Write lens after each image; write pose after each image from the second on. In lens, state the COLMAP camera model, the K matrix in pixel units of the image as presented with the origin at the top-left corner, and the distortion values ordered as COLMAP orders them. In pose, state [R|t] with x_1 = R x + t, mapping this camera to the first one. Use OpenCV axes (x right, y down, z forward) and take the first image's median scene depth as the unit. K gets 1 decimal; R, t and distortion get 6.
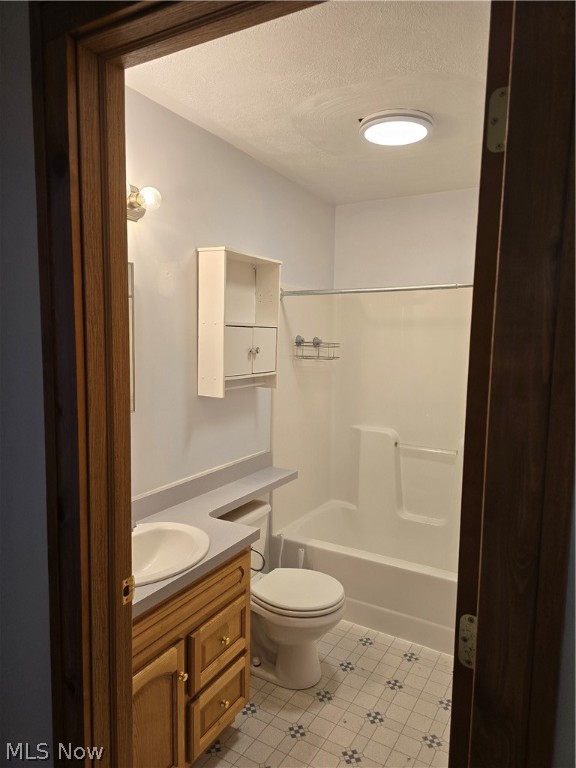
lens RADIAL K [[526.4, 0, 288.7], [0, 526.4, 380.1], [0, 0, 1]] dist [0.084034, -0.085844]
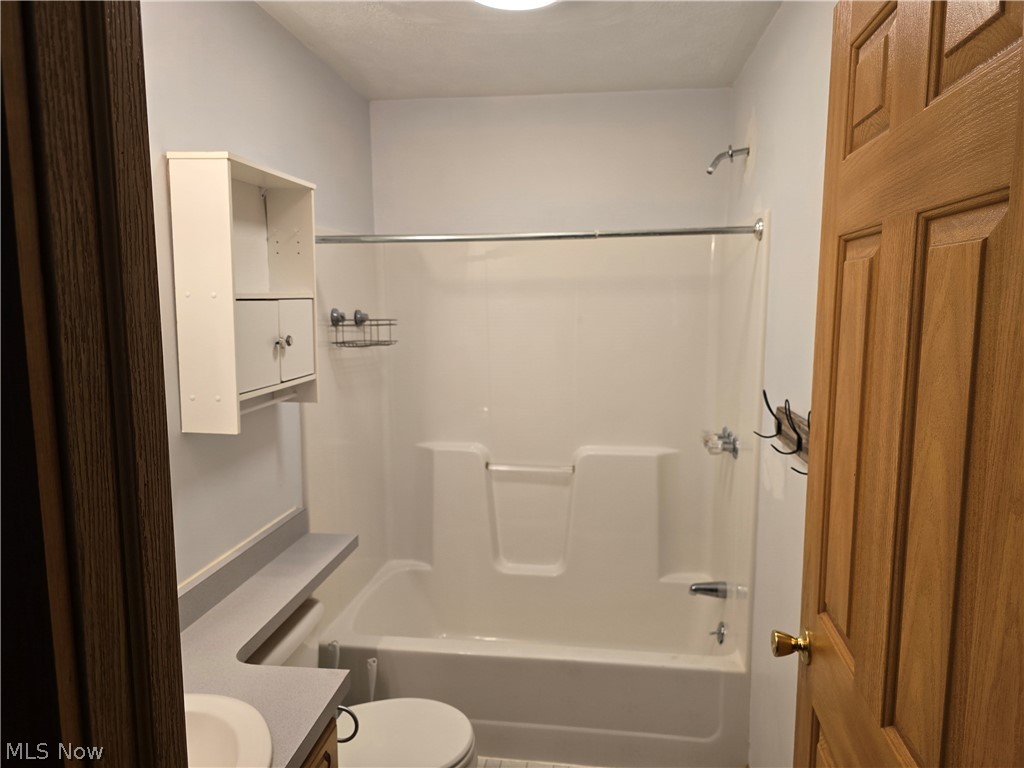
lens RADIAL K [[715.0, 0, 562.2], [0, 715.0, 372.7], [0, 0, 1]] dist [0.000887, -0.002927]
pose [[0.908914, -0.058903, 0.412801, -0.097619], [0.048746, 0.998194, 0.035105, -0.030600], [-0.414124, -0.011785, 0.910144, 0.158350]]
